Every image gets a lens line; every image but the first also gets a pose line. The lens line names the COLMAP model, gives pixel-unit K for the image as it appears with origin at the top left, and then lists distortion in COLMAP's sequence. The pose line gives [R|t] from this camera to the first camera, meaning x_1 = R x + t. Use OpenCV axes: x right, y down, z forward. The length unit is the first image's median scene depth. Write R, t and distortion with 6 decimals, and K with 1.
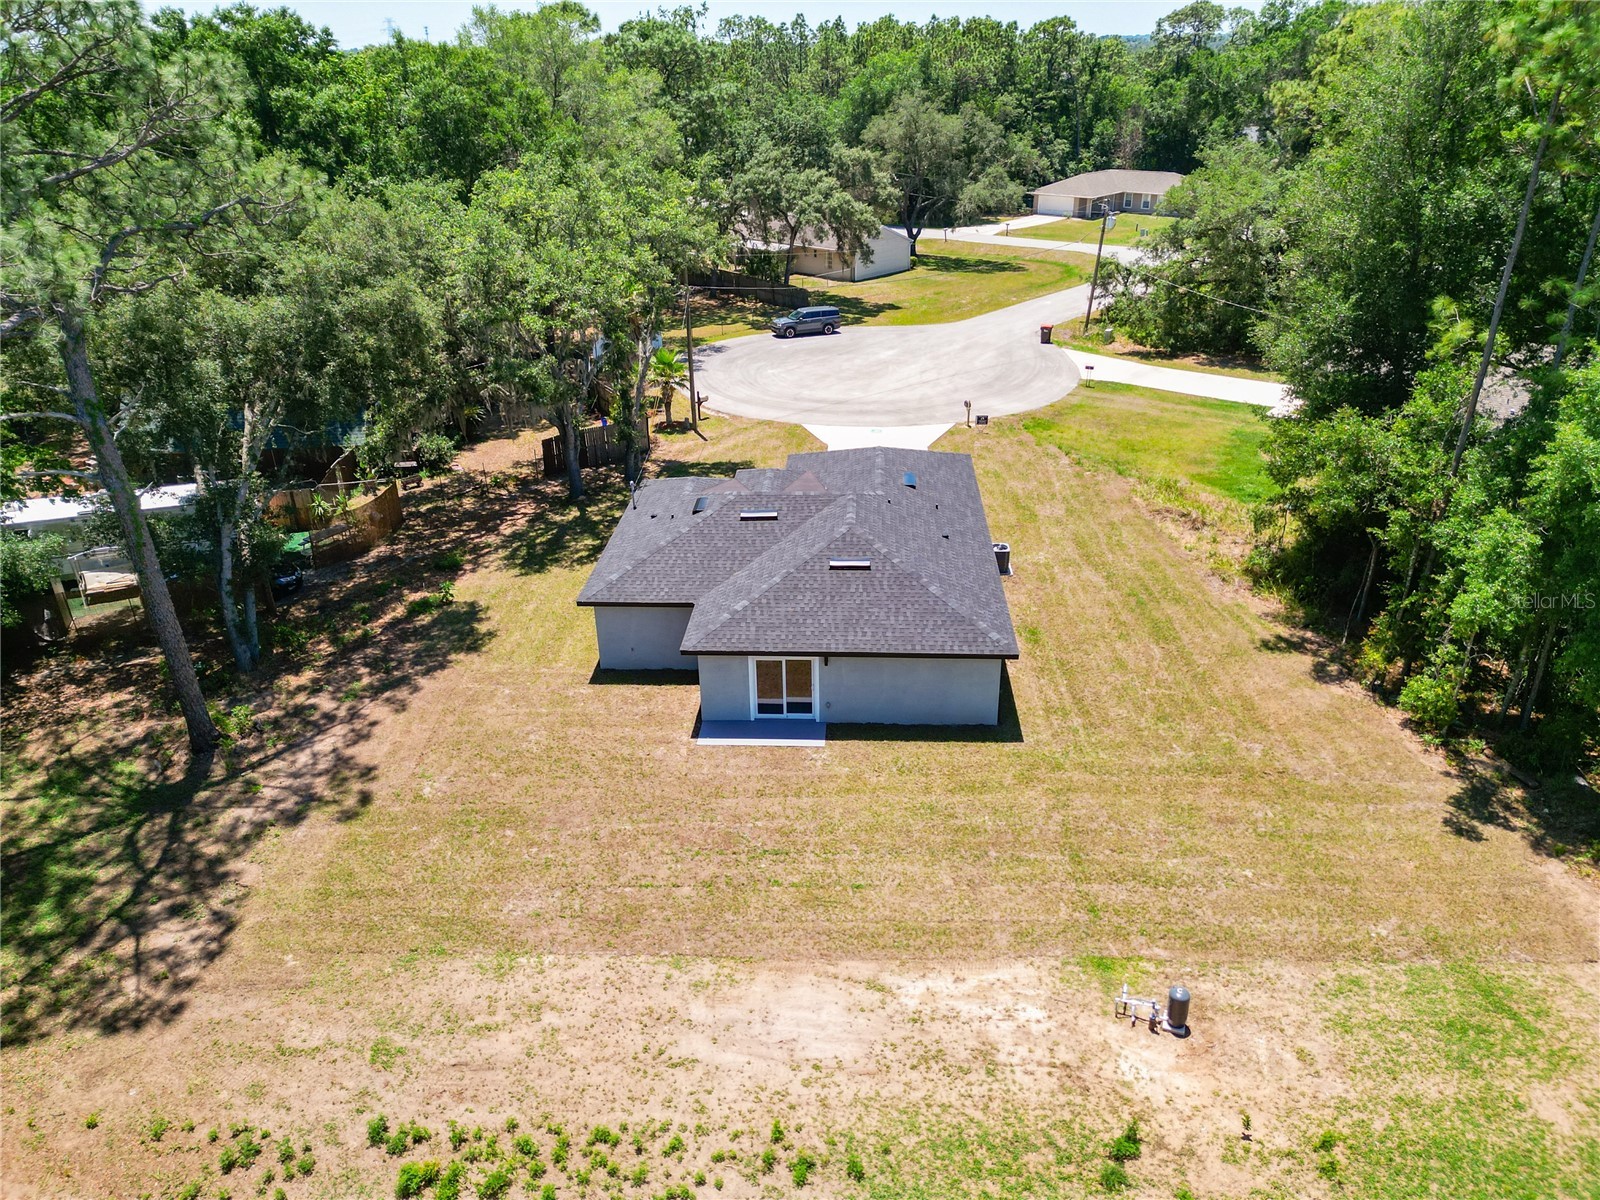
lens RADIAL K [[1129.7, 0, 789.0], [0, 1129.7, 595.3], [0, 0, 1]] dist [0.073093, -0.072585]
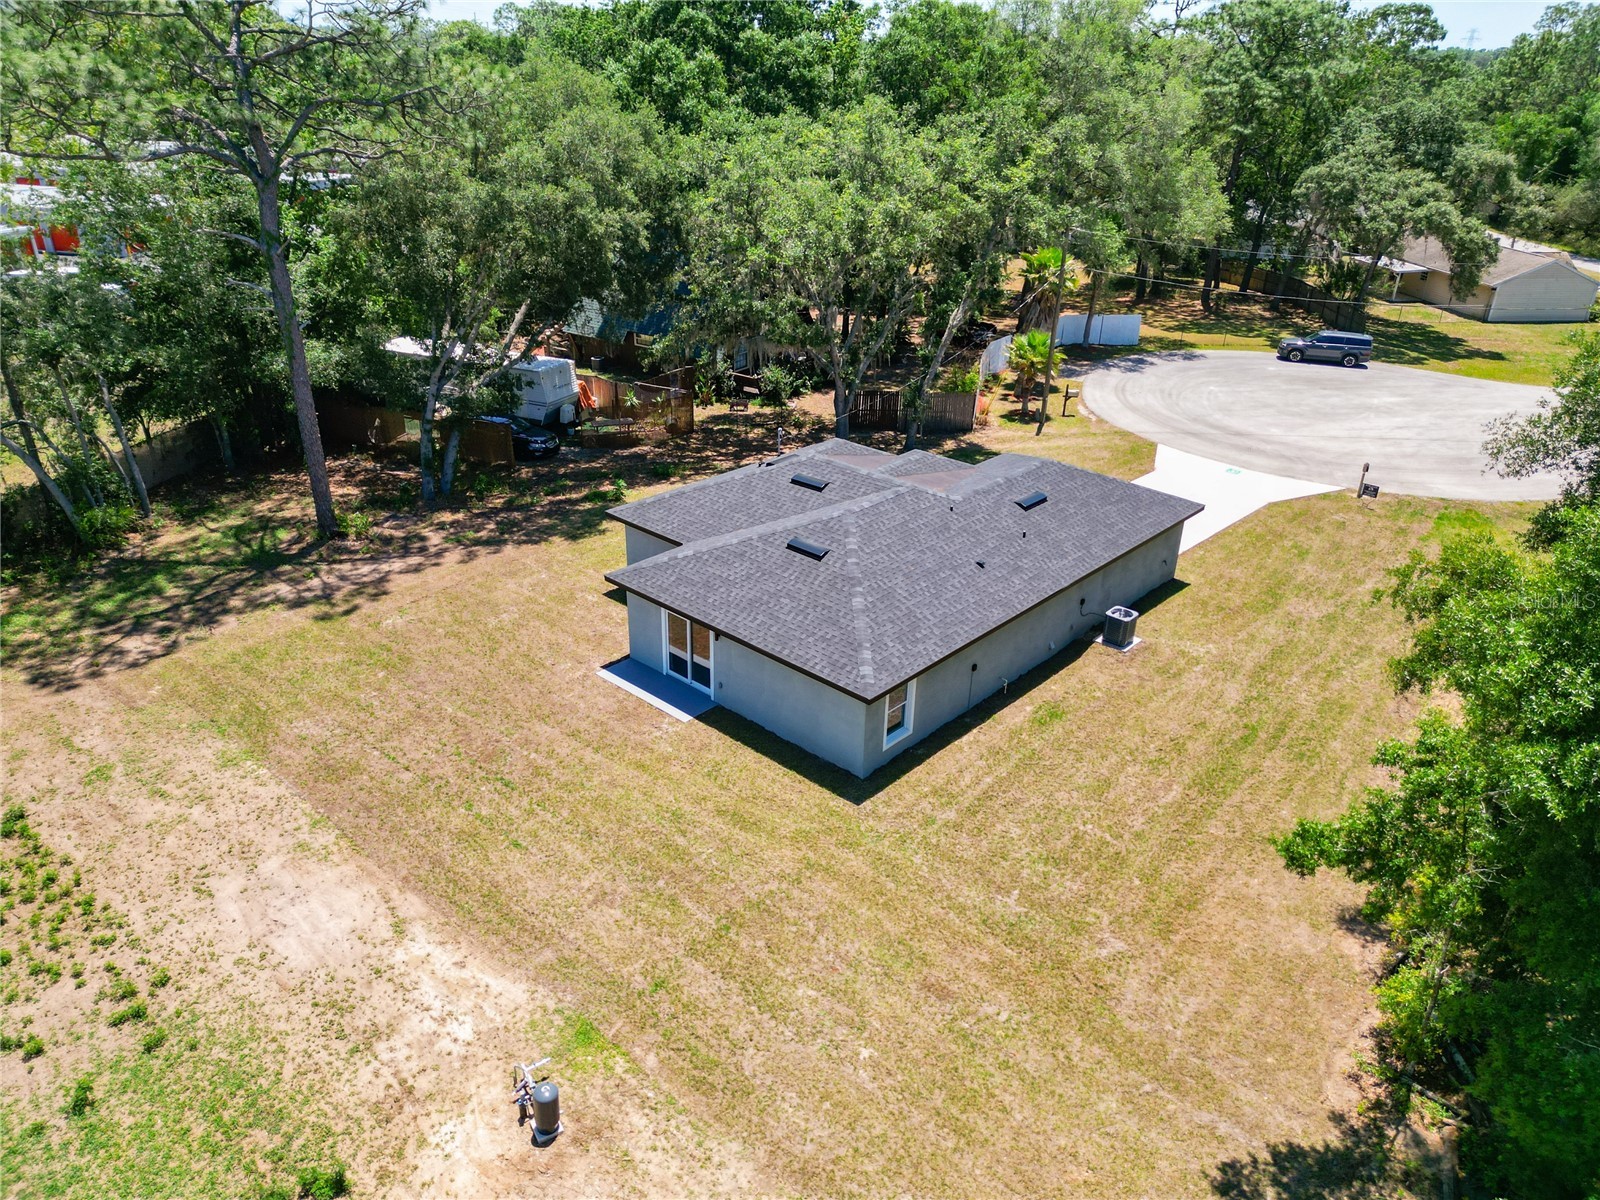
lens RADIAL K [[1129.7, 0, 789.0], [0, 1129.7, 595.3], [0, 0, 1]] dist [0.073093, -0.072585]
pose [[0.774030, 0.304629, -0.555048, 0.559143], [-0.305866, 0.947475, 0.093469, -0.072357], [0.554368, 0.097423, 0.826550, 0.279157]]
